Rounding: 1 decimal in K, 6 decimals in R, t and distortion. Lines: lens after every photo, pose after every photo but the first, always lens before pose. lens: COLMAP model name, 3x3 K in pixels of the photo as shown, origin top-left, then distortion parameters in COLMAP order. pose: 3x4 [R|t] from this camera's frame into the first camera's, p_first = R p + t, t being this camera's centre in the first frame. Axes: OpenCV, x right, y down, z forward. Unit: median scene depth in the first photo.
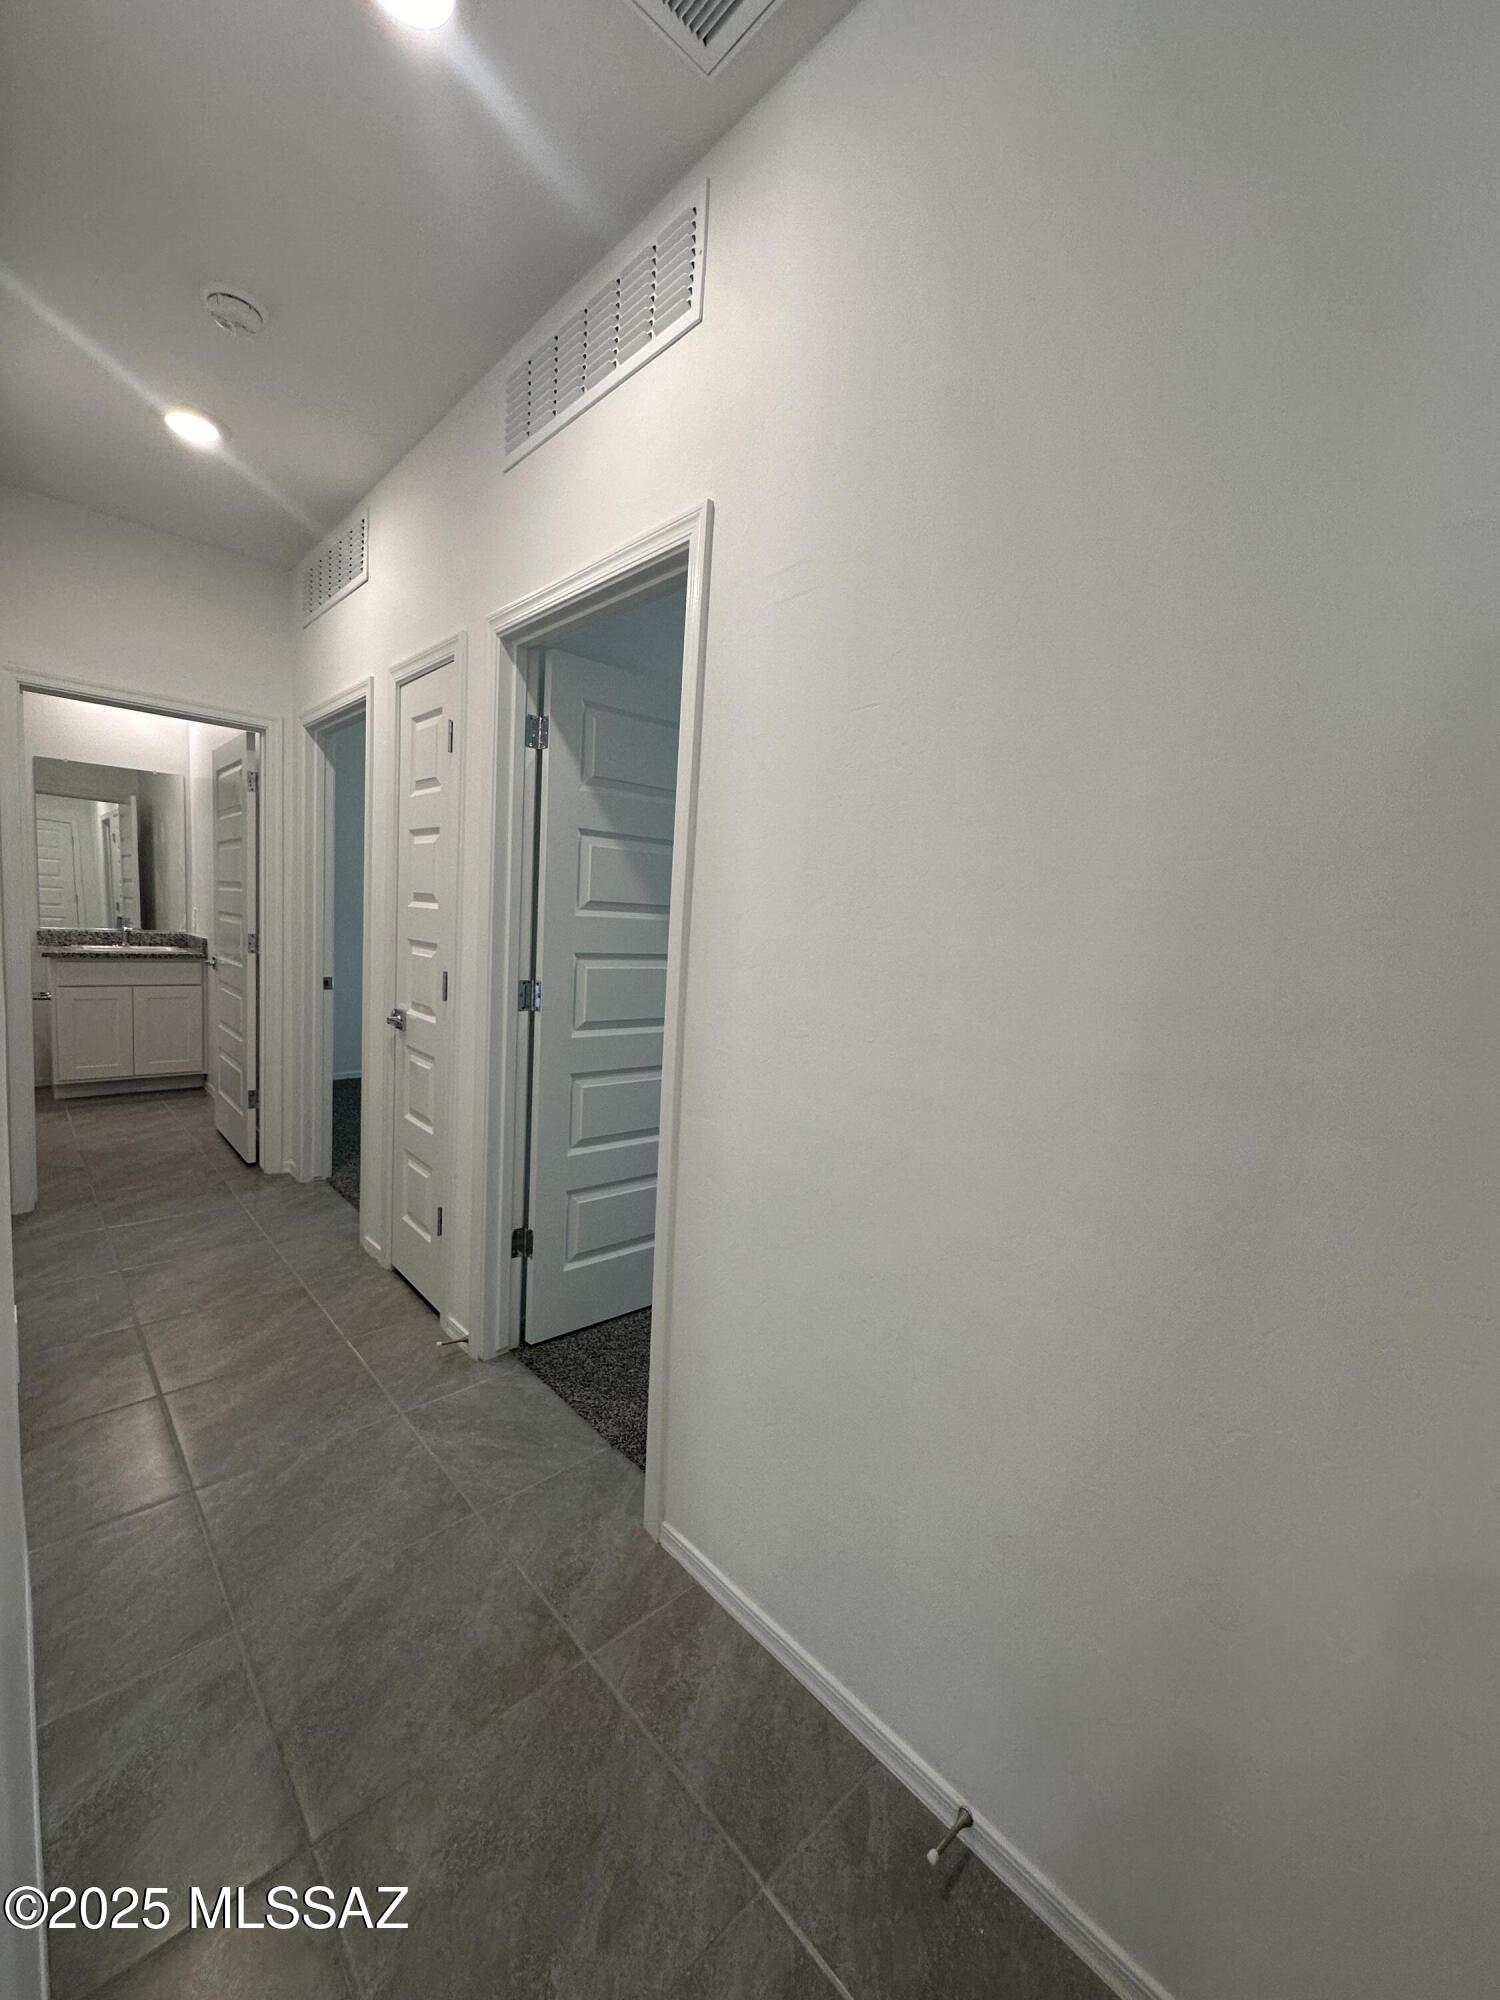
lens RADIAL K [[806.9, 0, 752.6], [0, 806.9, 998.2], [0, 0, 1]] dist [0.001166, 0.000140]
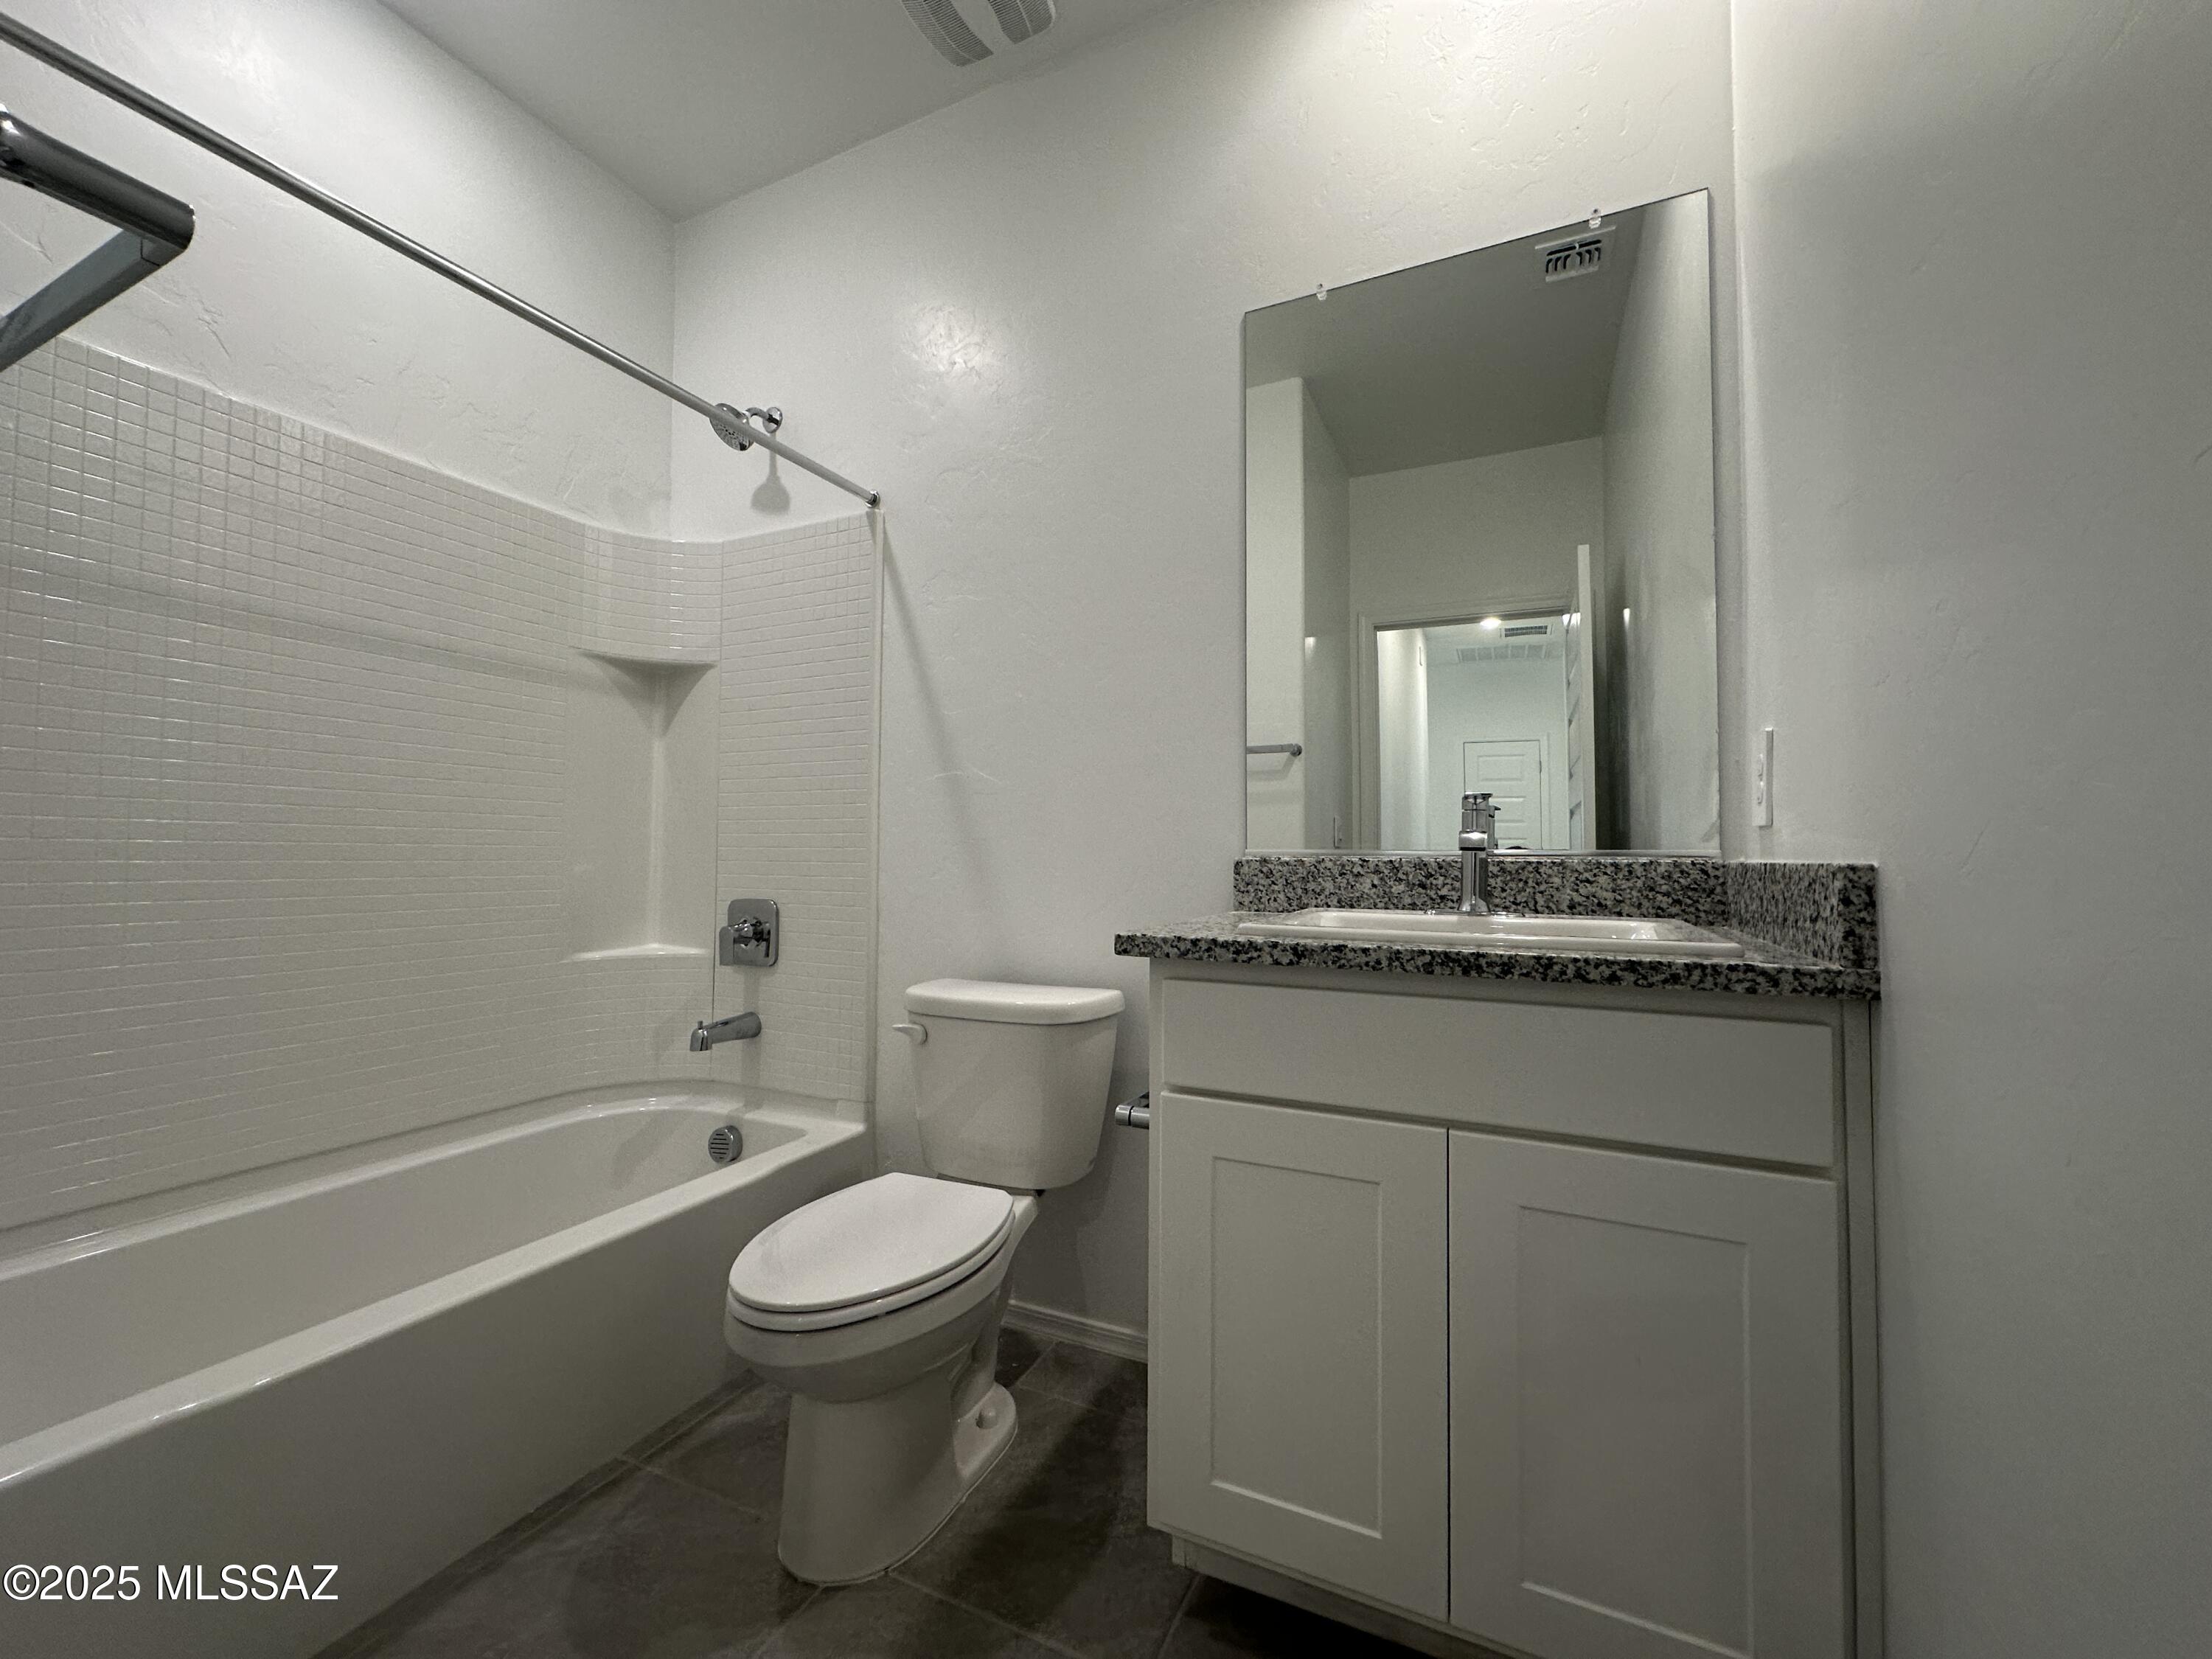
lens RADIAL K [[878.6, 0, 1105.3], [0, 878.6, 827.7], [0, 0, 1]] dist [-0.002200, -0.000040]
pose [[0.355349, -0.085851, -0.930783, -0.574636], [-0.083424, 0.988887, -0.123059, -0.049074], [0.931003, 0.121378, 0.344238, 0.811724]]
